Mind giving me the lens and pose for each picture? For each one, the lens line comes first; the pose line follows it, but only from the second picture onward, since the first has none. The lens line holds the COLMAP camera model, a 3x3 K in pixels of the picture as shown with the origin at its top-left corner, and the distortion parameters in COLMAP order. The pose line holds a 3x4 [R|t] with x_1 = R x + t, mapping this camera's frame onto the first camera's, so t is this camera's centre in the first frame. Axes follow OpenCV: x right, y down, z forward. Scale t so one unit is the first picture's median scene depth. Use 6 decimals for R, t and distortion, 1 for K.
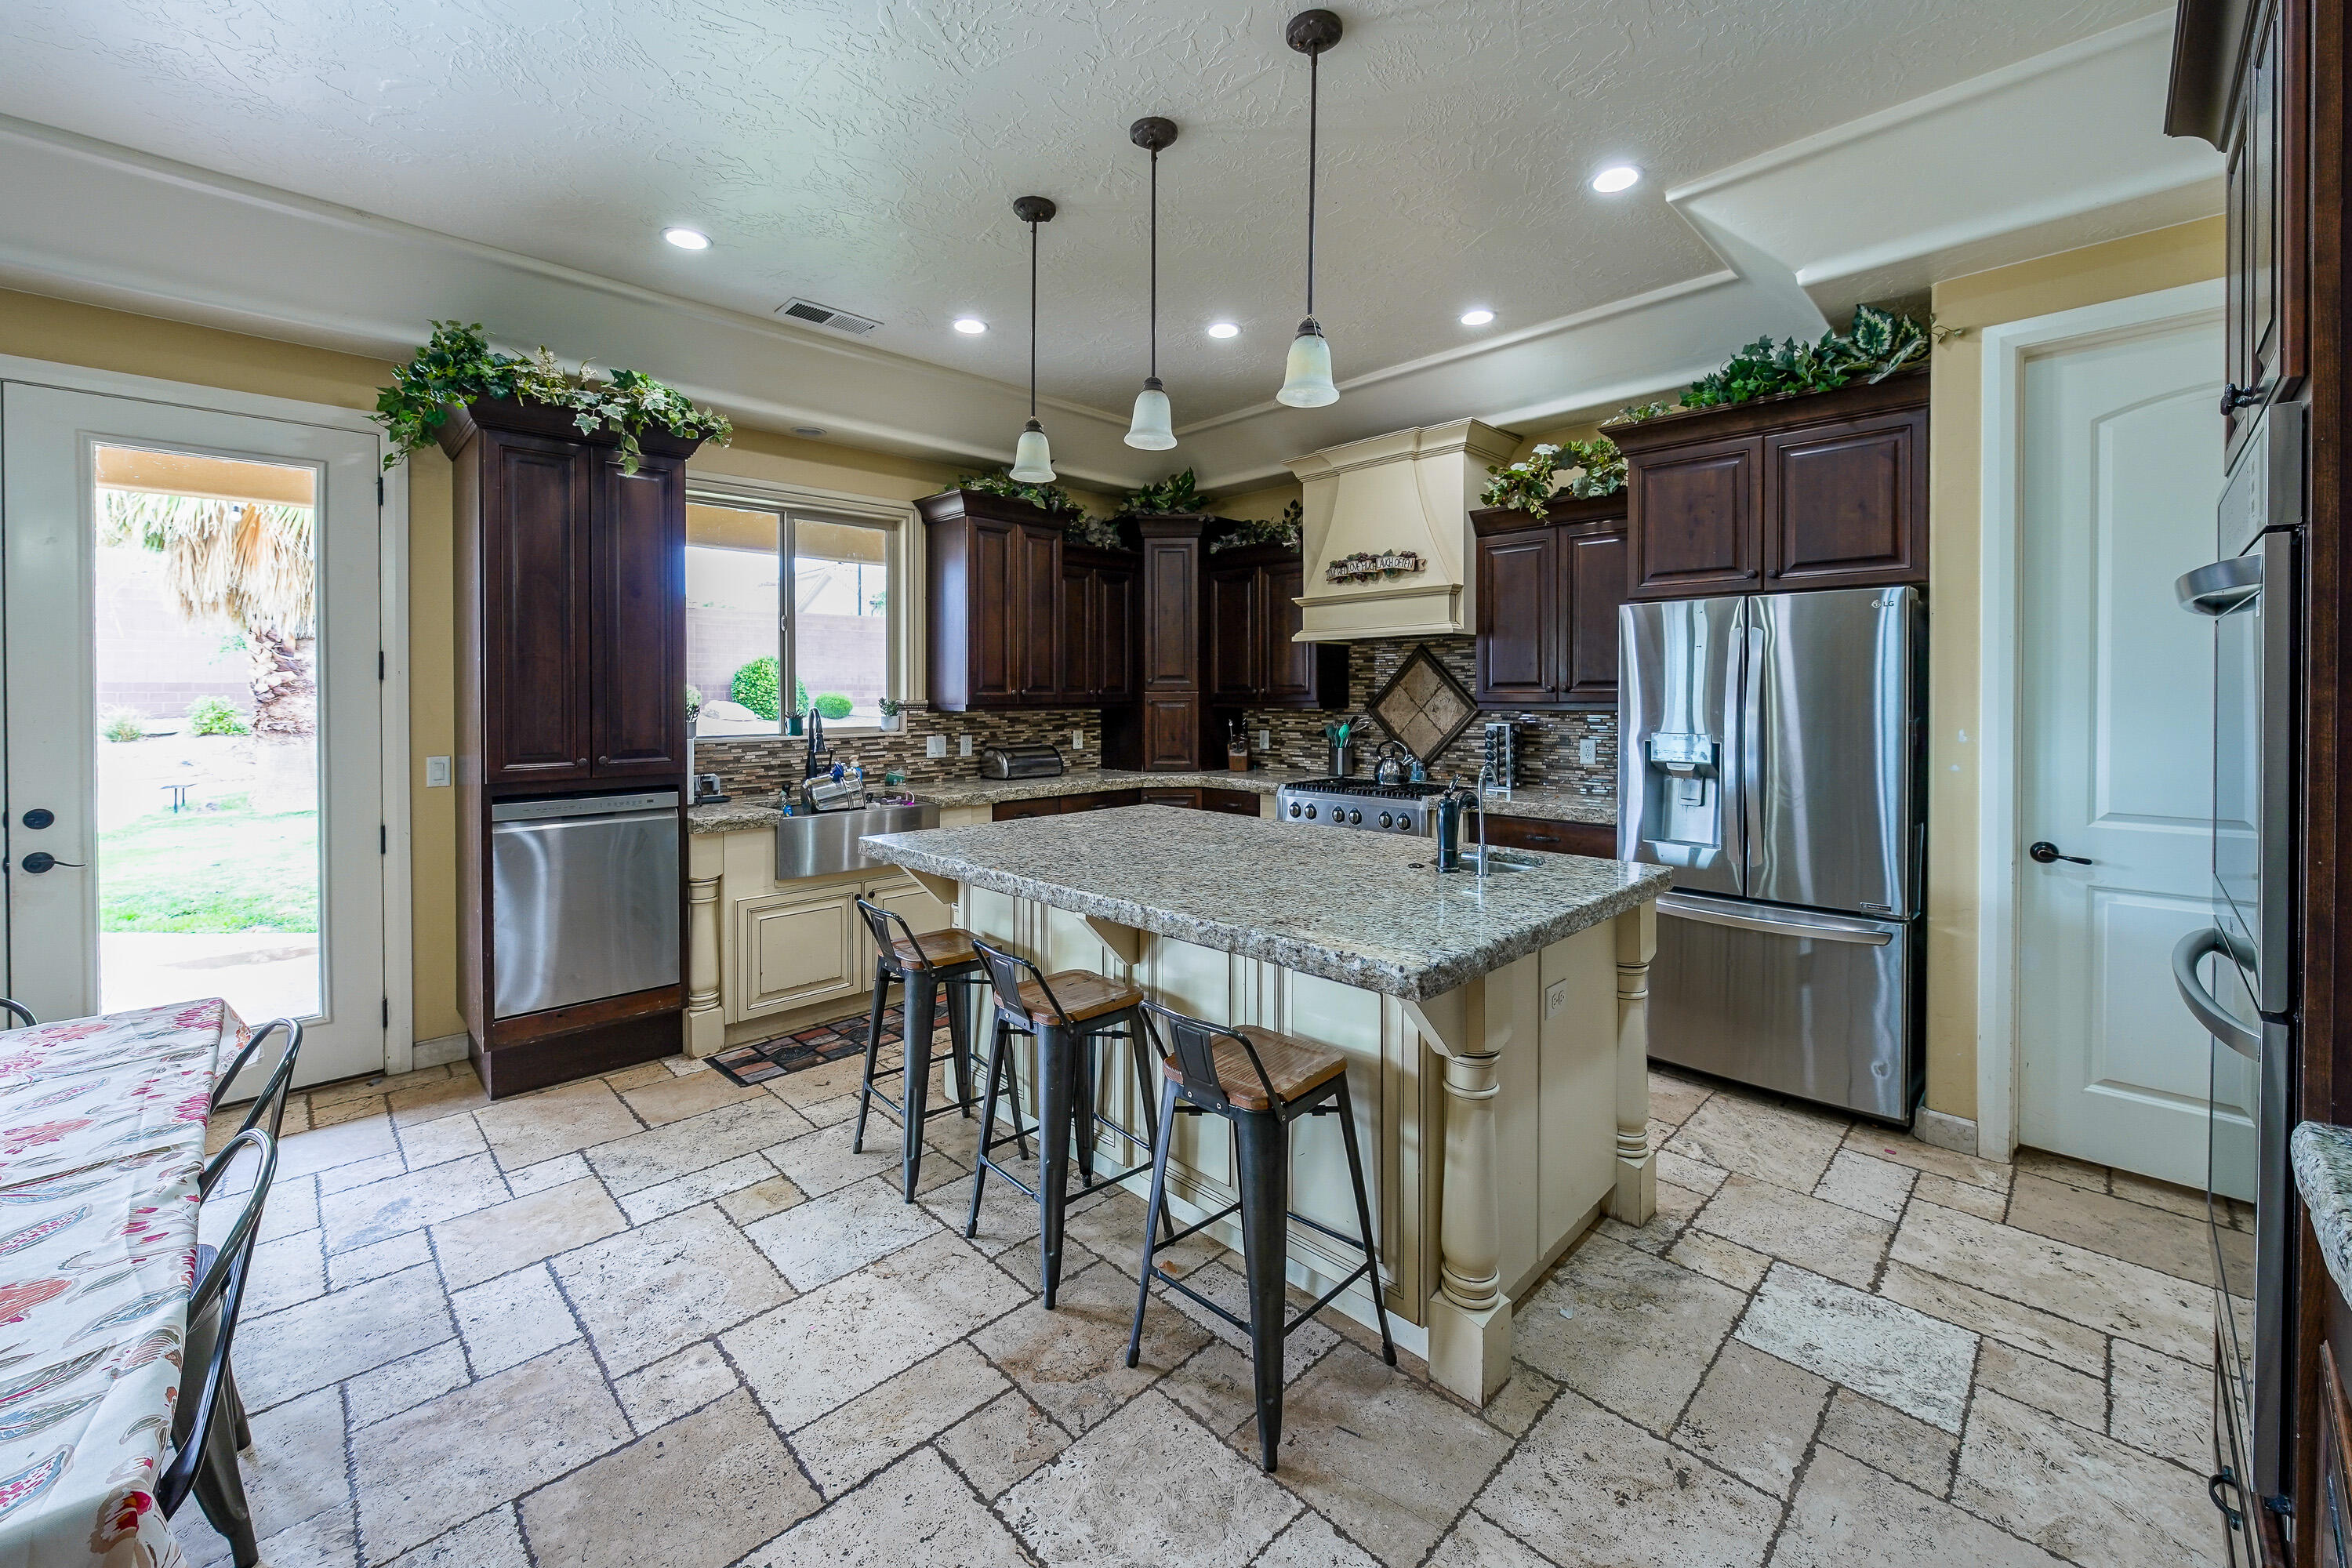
lens RADIAL K [[918.0, 0, 1185.7], [0, 918.0, 704.0], [0, 0, 1]] dist [-0.011508, -0.000272]
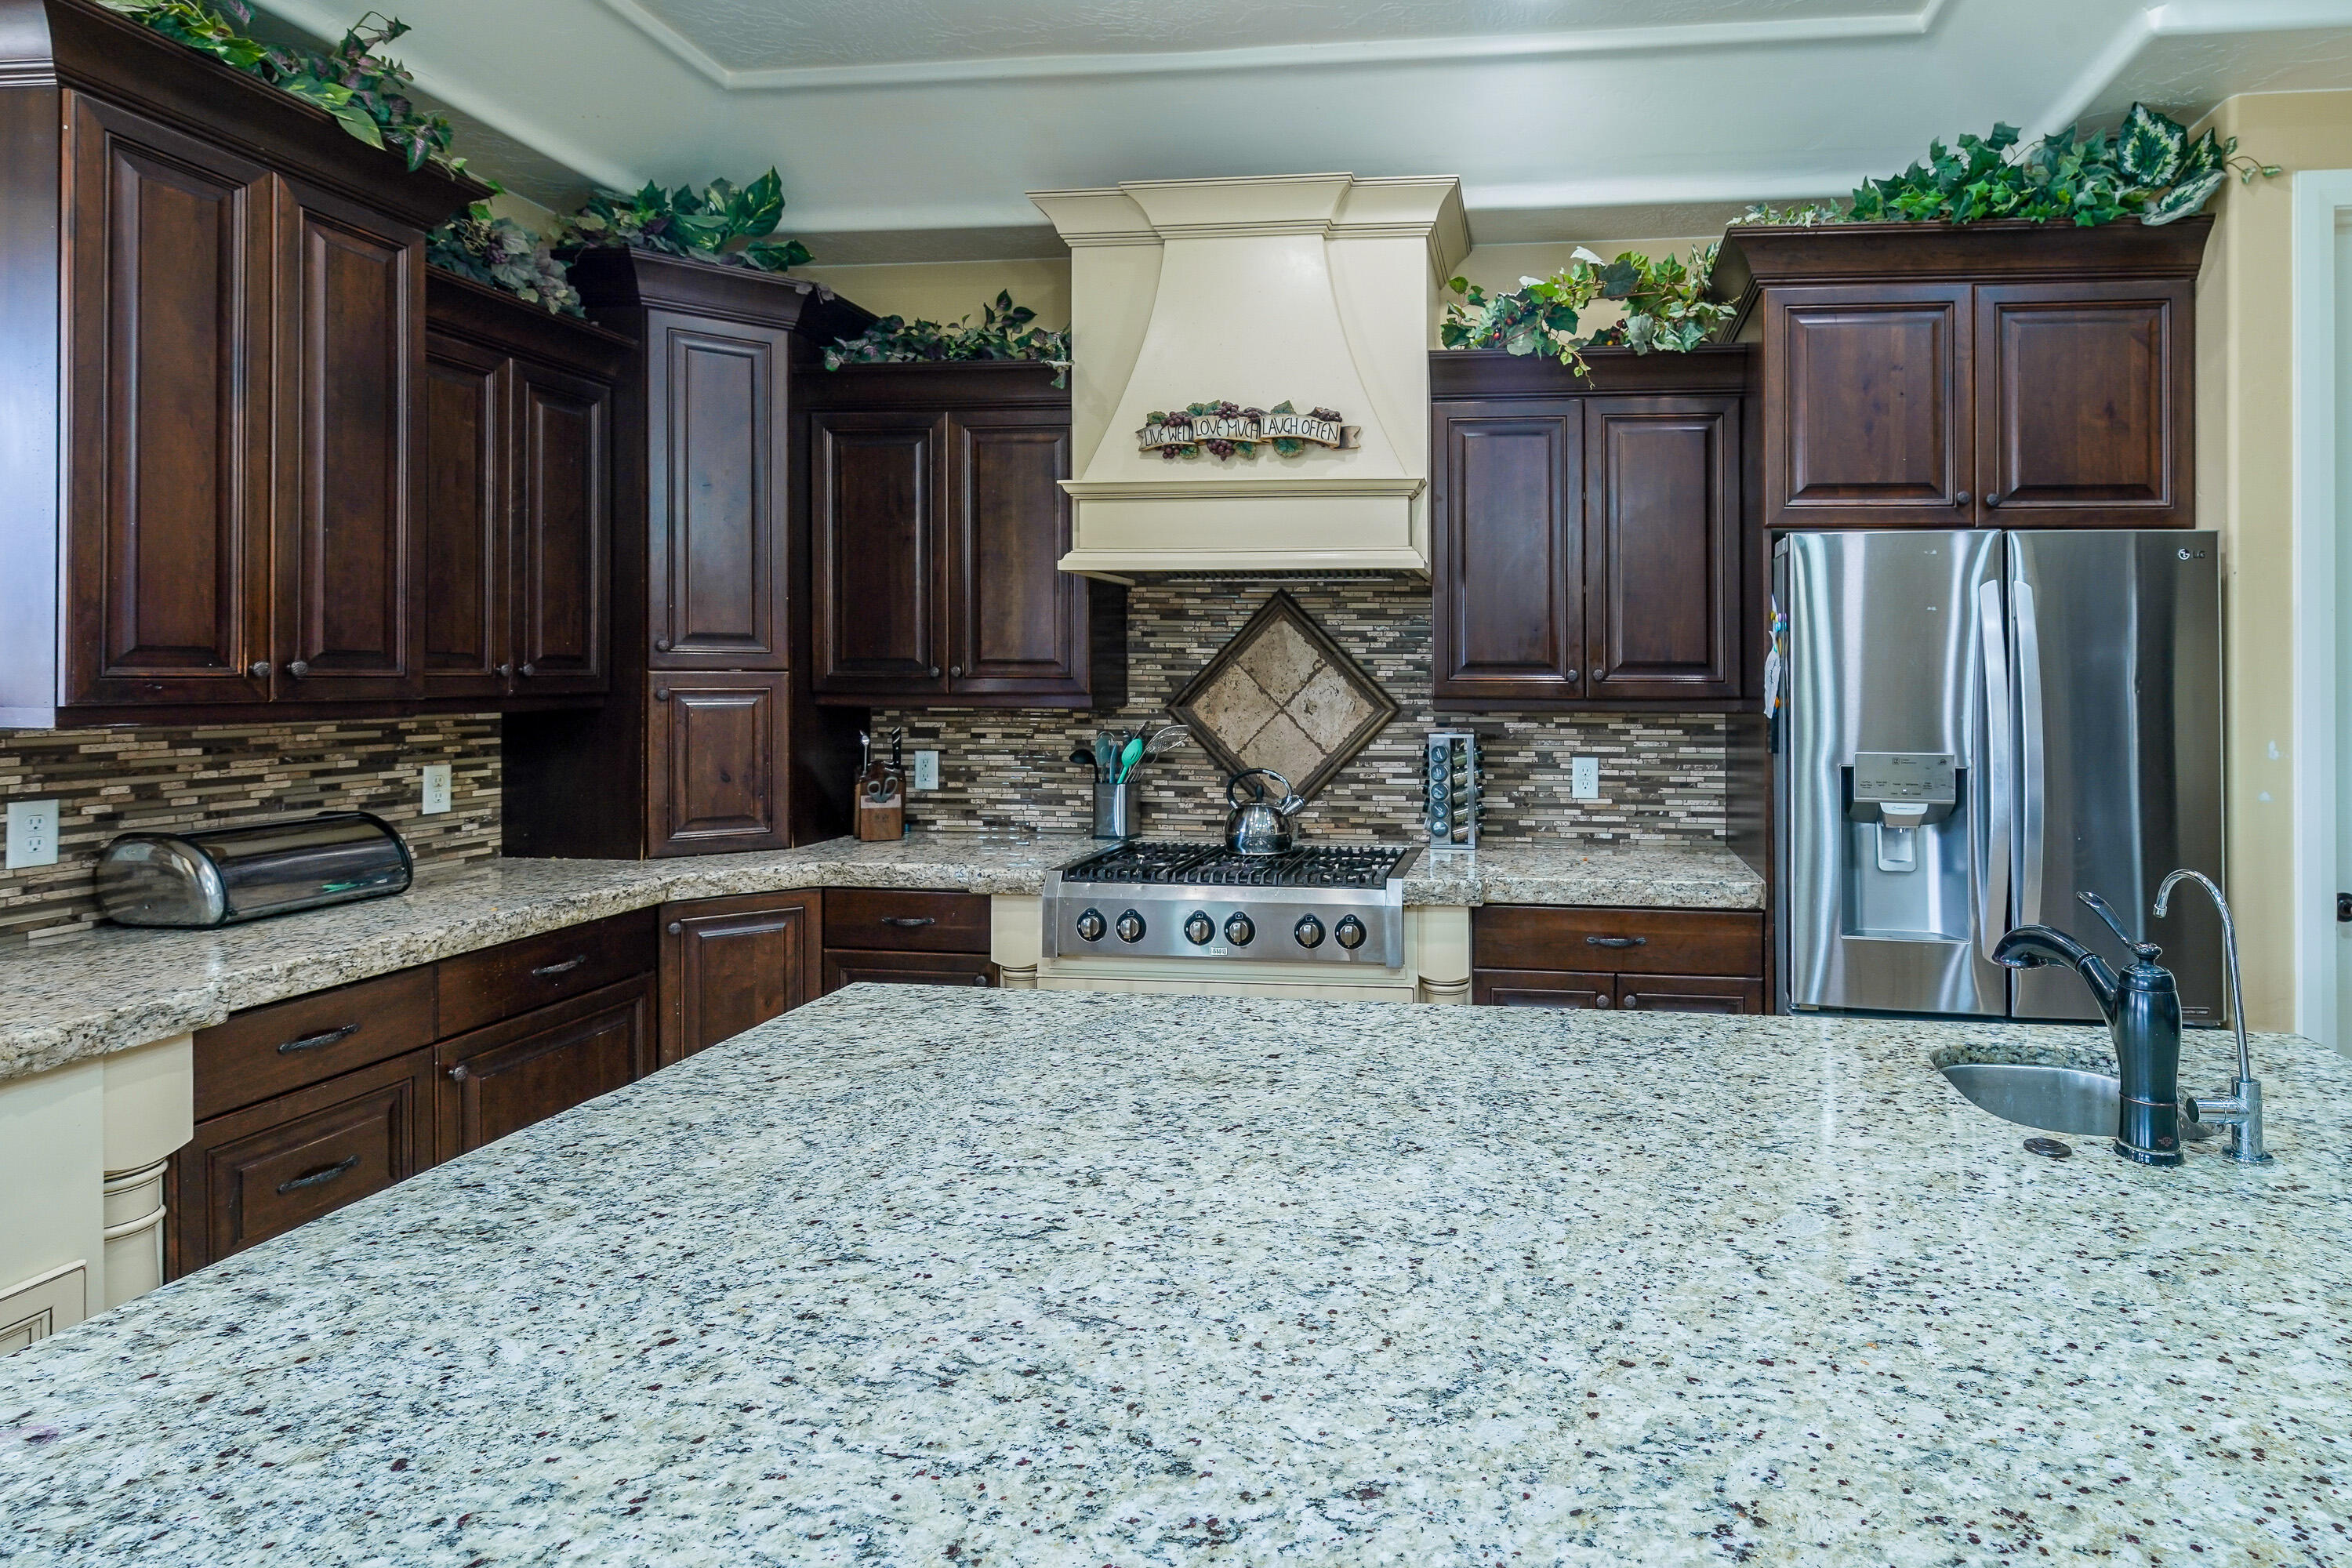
lens RADIAL K [[1212.1, 0, 1442.2], [0, 1212.1, 683.0], [0, 0, 1]] dist [-0.006735, -0.000279]
pose [[0.777661, 0.004363, 0.628668, -0.142579], [-0.001554, 0.999986, -0.005018, -0.006804], [-0.628682, 0.002925, 0.777657, 0.433527]]
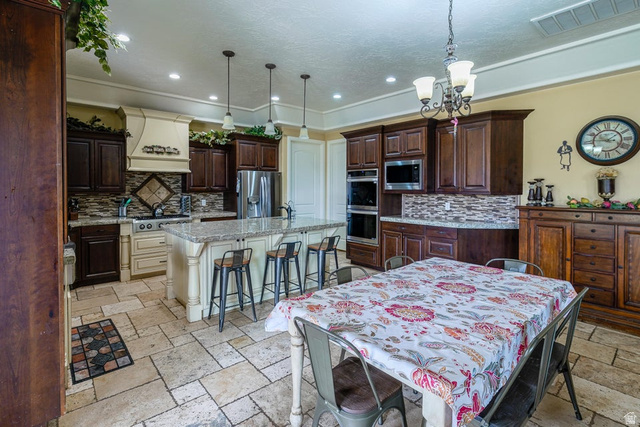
lens RADIAL K [[303.3, 0, 311.8], [0, 303.3, 195.1], [0, 0, 1]] dist [-0.015316, -0.000016]
pose [[0.097719, -0.020416, 0.995005, -0.890026], [0.010156, 0.999758, 0.019516, -0.002919], [-0.995162, 0.008198, 0.097903, 0.375089]]
